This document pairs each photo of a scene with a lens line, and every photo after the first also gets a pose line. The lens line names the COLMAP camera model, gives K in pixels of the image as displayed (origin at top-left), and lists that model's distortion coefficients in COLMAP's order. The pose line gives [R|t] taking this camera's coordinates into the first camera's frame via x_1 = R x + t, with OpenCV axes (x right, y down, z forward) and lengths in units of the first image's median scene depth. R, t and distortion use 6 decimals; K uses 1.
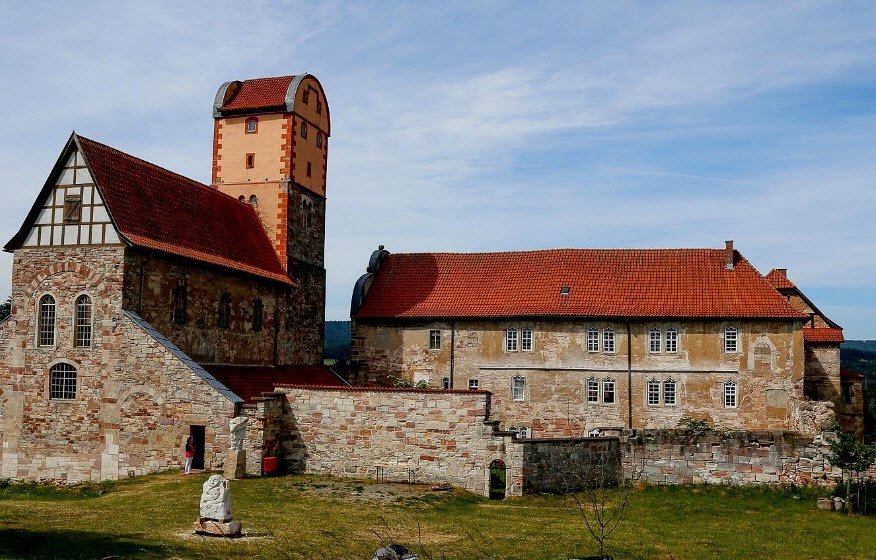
lens RADIAL K [[846.3, 0, 438.0], [0, 846.3, 280.0], [0, 0, 1]] dist [-0.029816, 0.004952]
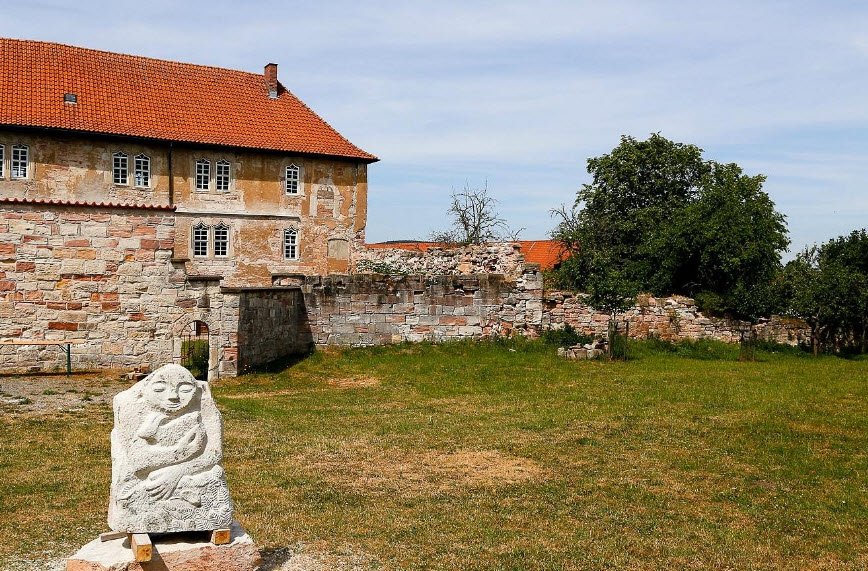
lens RADIAL K [[848.4, 0, 434.0], [0, 848.4, 285.5], [0, 0, 1]] dist [-0.036843, -0.001431]
pose [[0.706571, -0.016949, 0.707439, -0.218568], [-0.090091, 0.989424, 0.113685, 0.096351], [-0.701884, -0.144060, 0.697571, 0.433633]]
